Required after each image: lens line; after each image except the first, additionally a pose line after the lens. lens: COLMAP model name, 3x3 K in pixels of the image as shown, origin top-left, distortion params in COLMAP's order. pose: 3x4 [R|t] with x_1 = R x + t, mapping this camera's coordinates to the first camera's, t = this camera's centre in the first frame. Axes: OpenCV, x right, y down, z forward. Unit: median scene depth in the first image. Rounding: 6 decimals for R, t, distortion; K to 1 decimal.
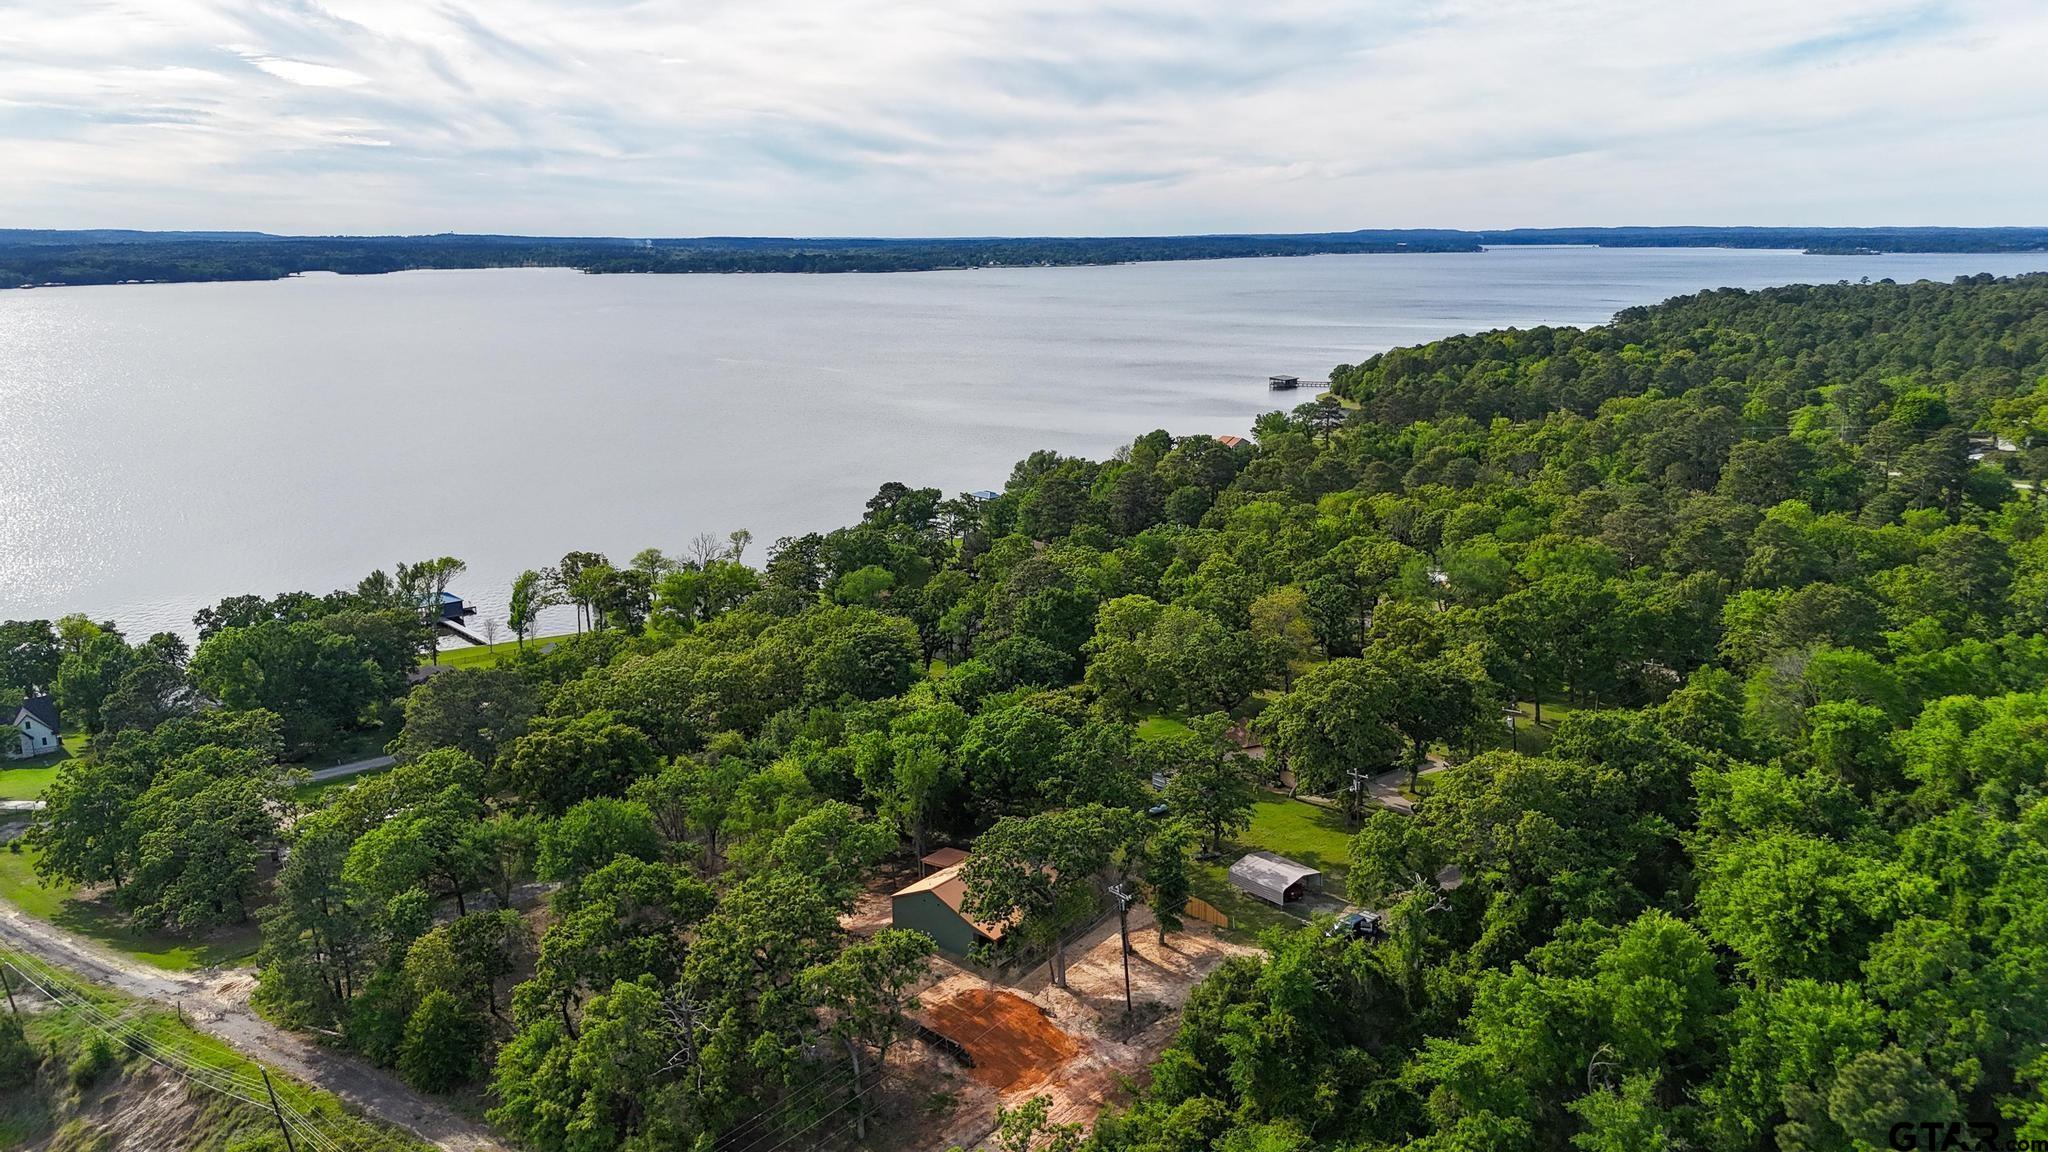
lens RADIAL K [[1517.4, 0, 1024.0], [0, 1517.4, 576.0], [0, 0, 1]] dist [0.069784, -0.067972]
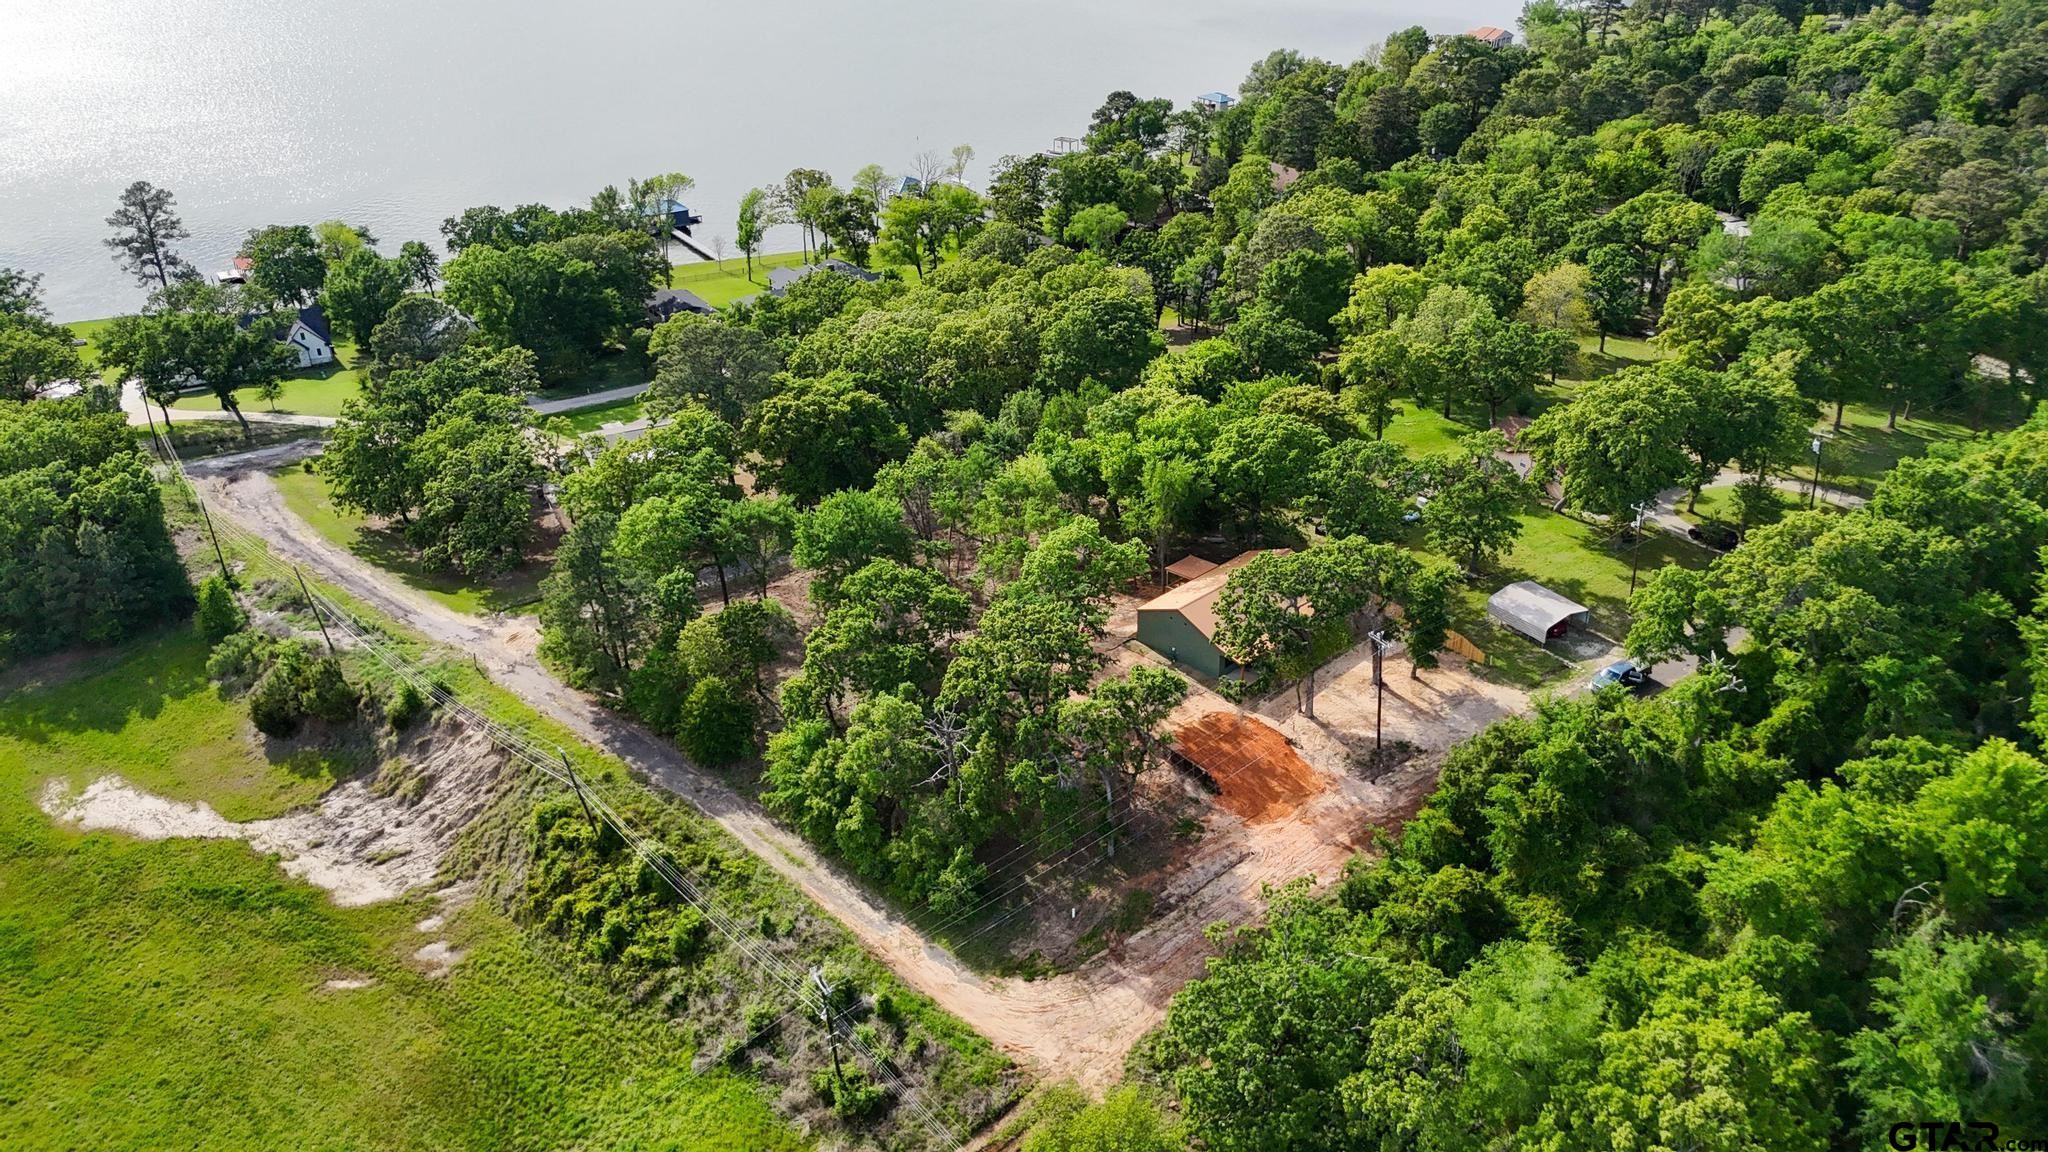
lens RADIAL K [[1509.7, 0, 1024.0], [0, 1509.7, 576.0], [0, 0, 1]] dist [0.072320, -0.059715]
pose [[0.990830, 0.063313, -0.119364, -0.040241], [-0.028816, 0.962112, 0.271129, -0.069811], [0.132007, -0.265203, 0.955113, 0.044531]]
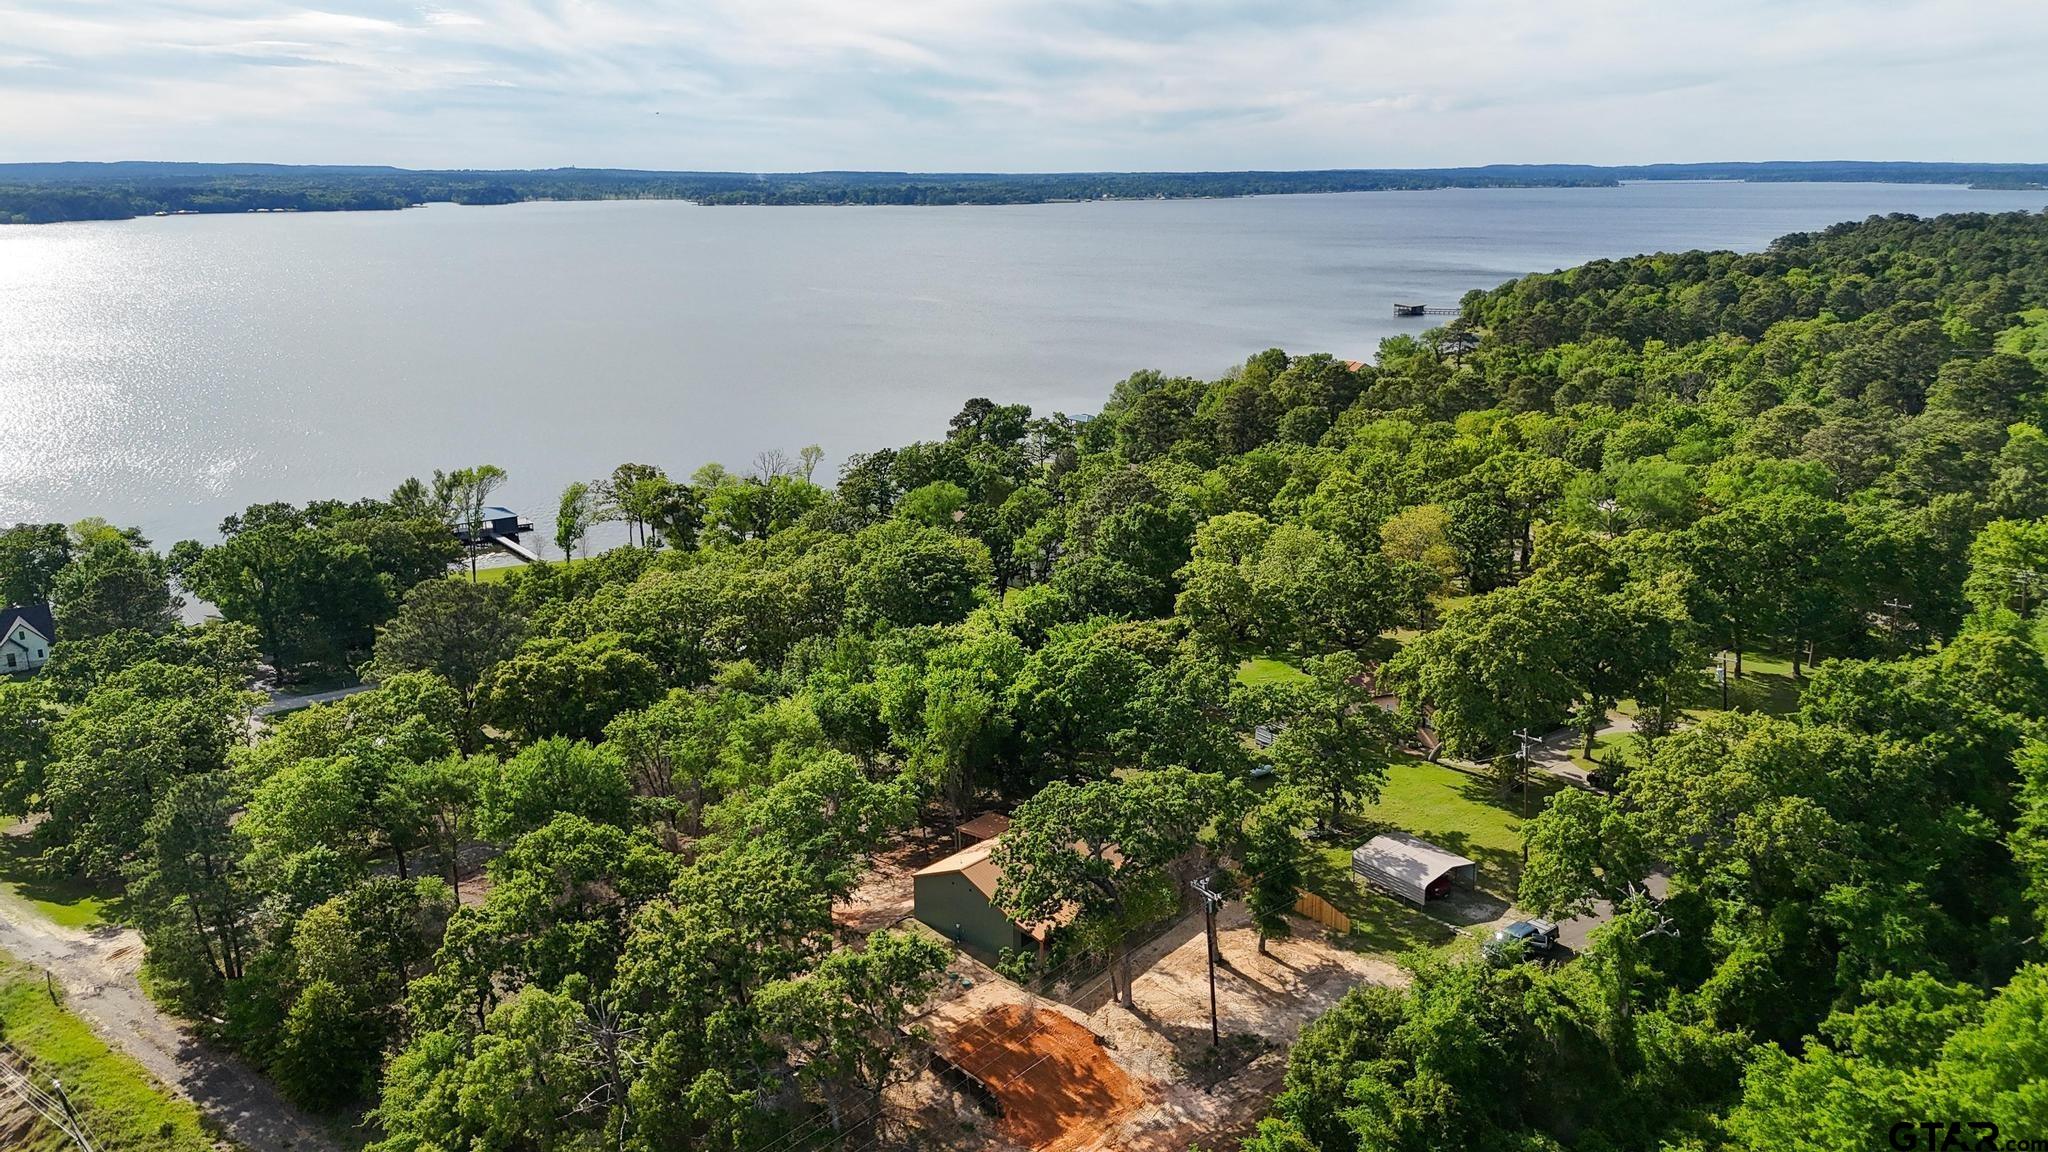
lens RADIAL K [[1517.4, 0, 1024.0], [0, 1517.4, 576.0], [0, 0, 1]] dist [0.069784, -0.067972]
pose [[0.997298, 0.020900, -0.070429, 0.019238], [-0.018137, 0.999050, 0.039636, 0.023119], [0.071191, -0.038252, 0.996729, 0.211906]]
